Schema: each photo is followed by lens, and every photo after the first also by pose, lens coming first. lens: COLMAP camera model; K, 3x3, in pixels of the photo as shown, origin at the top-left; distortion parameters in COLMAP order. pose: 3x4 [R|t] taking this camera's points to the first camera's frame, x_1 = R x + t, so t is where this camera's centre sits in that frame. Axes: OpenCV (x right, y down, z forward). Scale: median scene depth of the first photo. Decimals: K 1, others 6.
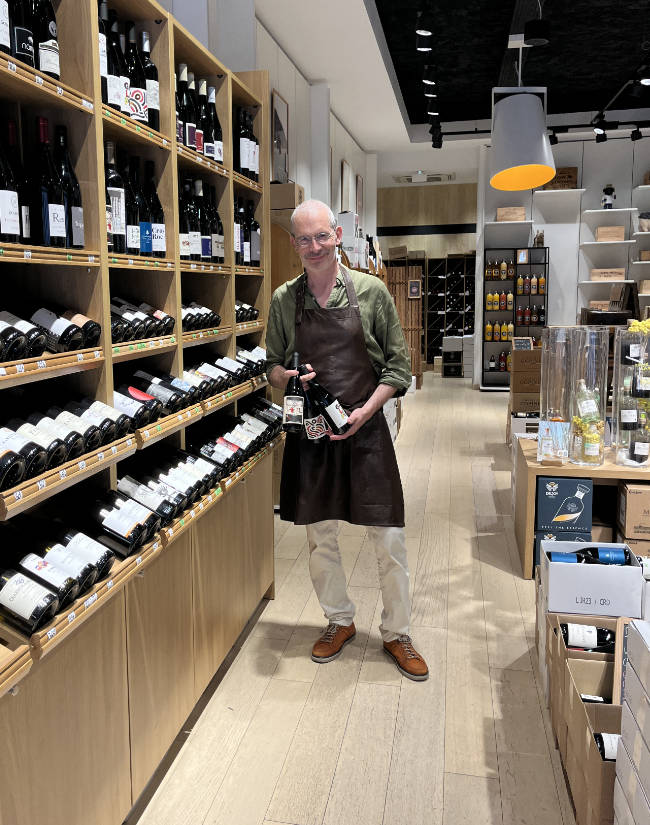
lens RADIAL K [[789.2, 0, 325.0], [0, 789.2, 412.5], [0, 0, 1]] dist [0.014720, 0.003253]
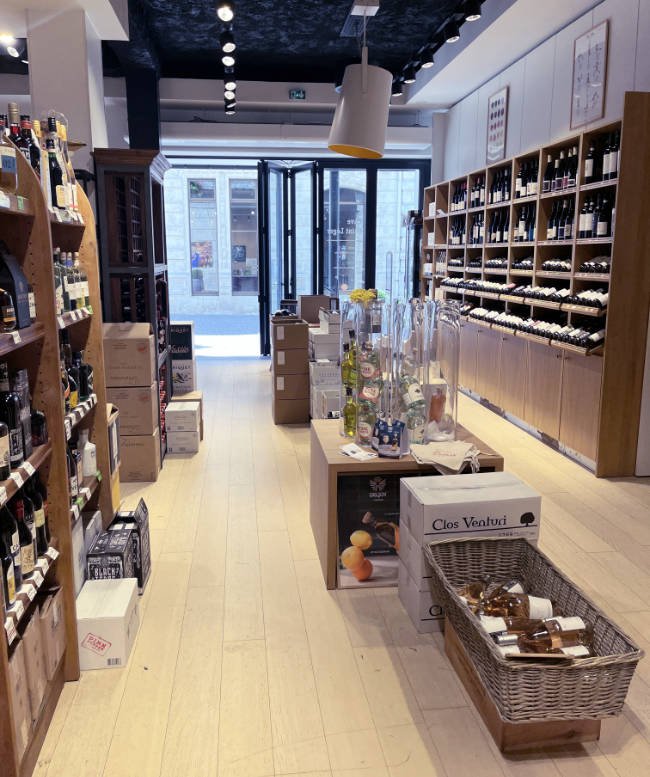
lens RADIAL K [[736.4, 0, 325.0], [0, 736.4, 388.5], [0, 0, 1]] dist [0.004491, 0.002555]
pose [[-0.952198, 0.091779, -0.291370, 1.099084], [-0.009129, 0.944826, 0.327446, -0.477605], [0.305346, 0.314453, -0.898823, 2.841182]]
